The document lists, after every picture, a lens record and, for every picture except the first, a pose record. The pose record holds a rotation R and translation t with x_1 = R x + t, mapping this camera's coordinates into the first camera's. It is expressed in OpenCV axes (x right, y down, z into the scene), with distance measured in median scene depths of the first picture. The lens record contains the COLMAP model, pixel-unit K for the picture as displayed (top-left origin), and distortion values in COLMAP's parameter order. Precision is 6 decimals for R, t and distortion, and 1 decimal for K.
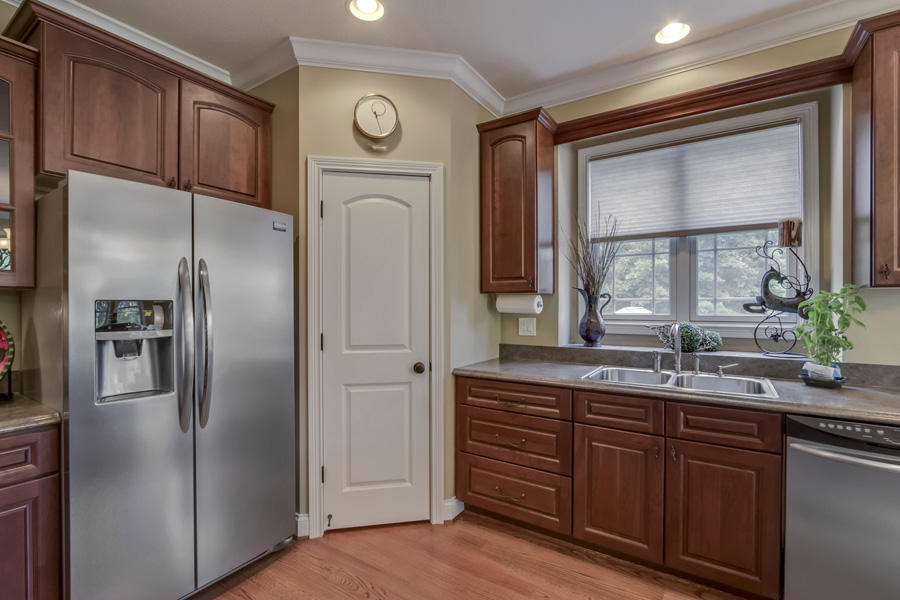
lens RADIAL K [[412.5, 0, 447.3], [0, 412.5, 305.6], [0, 0, 1]] dist [-0.016221, 0.005059]
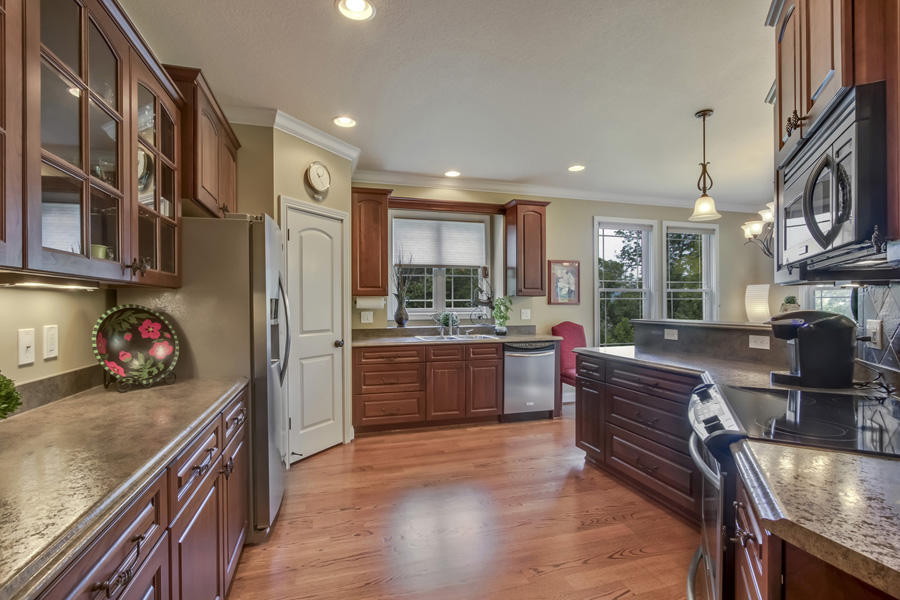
lens RADIAL K [[412.5, 0, 447.3], [0, 412.5, 305.6], [0, 0, 1]] dist [-0.016221, 0.005059]
pose [[0.641632, -0.004218, 0.767001, -1.020588], [0.006447, 0.999979, 0.000106, 0.010374], [-0.766986, 0.004877, 0.641646, -0.312835]]
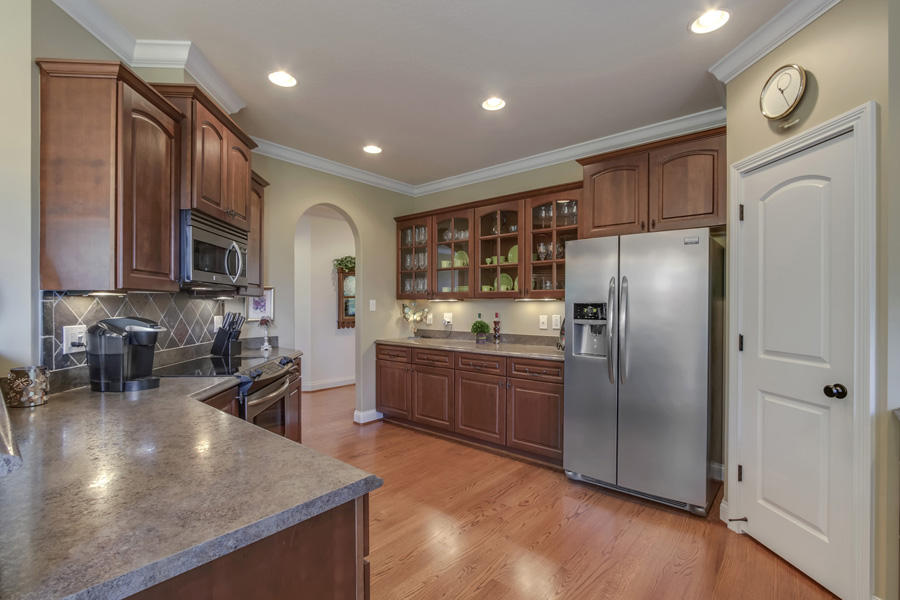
lens RADIAL K [[412.5, 0, 447.3], [0, 412.5, 305.6], [0, 0, 1]] dist [-0.016221, 0.005059]
pose [[-0.121298, 0.001241, -0.992615, 0.777850], [-0.006798, 0.999975, 0.002080, -0.000931], [0.992593, 0.007000, -0.121287, 0.397542]]
